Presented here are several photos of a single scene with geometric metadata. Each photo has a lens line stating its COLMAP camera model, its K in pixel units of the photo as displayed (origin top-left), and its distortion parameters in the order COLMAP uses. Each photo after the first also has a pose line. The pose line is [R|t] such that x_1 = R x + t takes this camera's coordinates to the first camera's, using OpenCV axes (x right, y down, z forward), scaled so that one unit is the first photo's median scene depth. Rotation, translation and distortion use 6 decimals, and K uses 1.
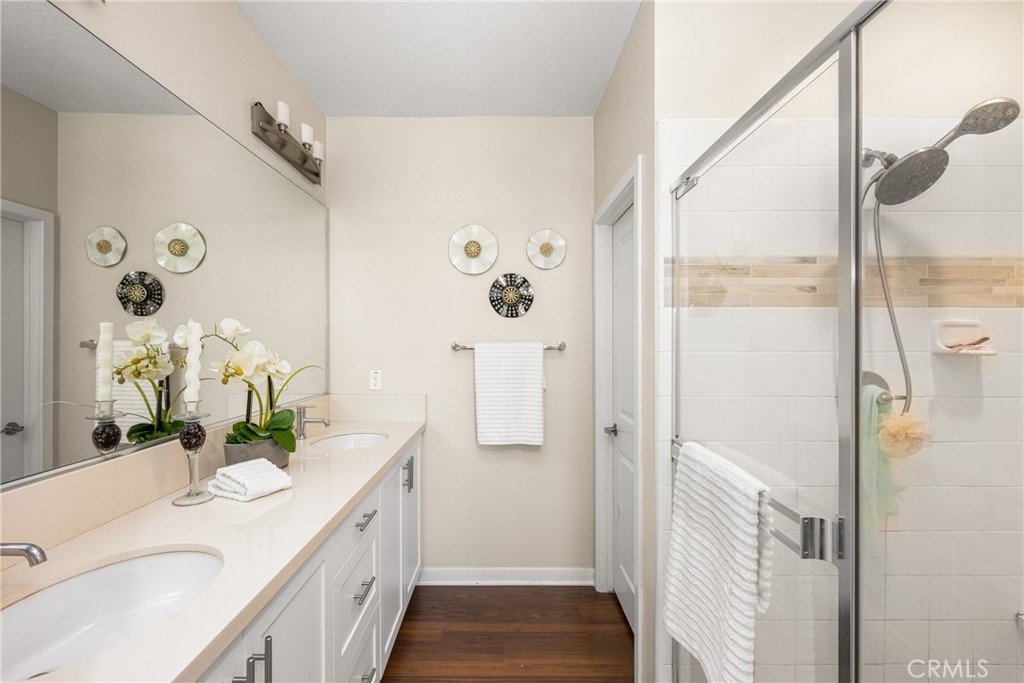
lens RADIAL K [[443.0, 0, 512.0], [0, 443.0, 341.5], [0, 0, 1]] dist [0.000251, -0.000048]
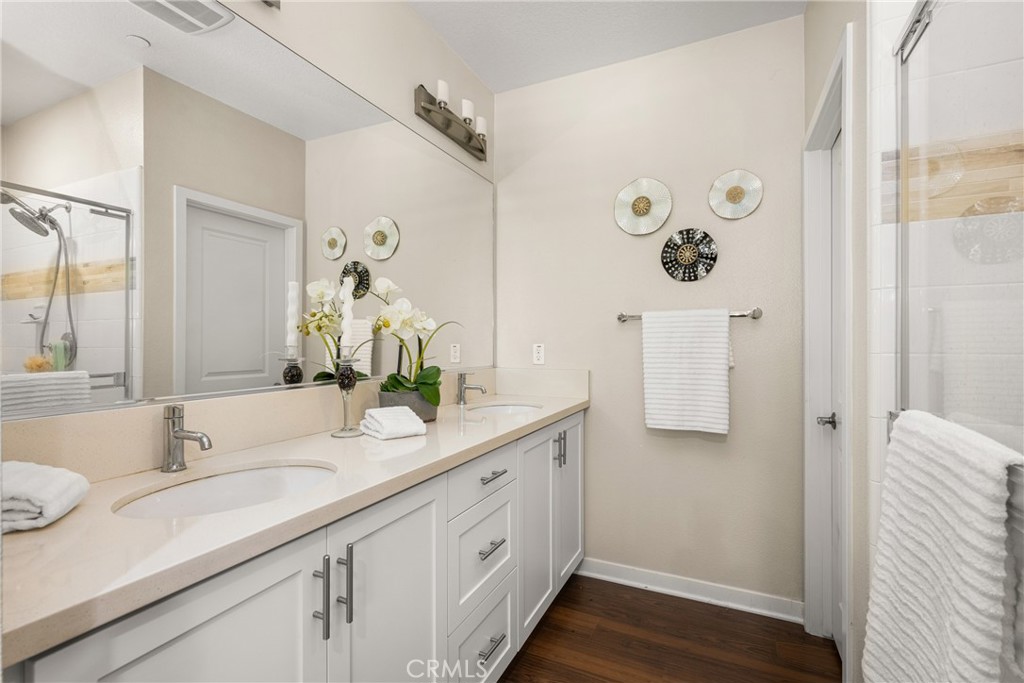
lens RADIAL K [[468.2, 0, 512.0], [0, 468.2, 341.5], [0, 0, 1]] dist [0.001221, 0.000416]
pose [[0.900932, -0.005187, -0.433930, 0.095487], [0.005305, 0.999985, -0.000938, 0.069401], [0.433929, -0.001457, 0.900946, 0.063276]]
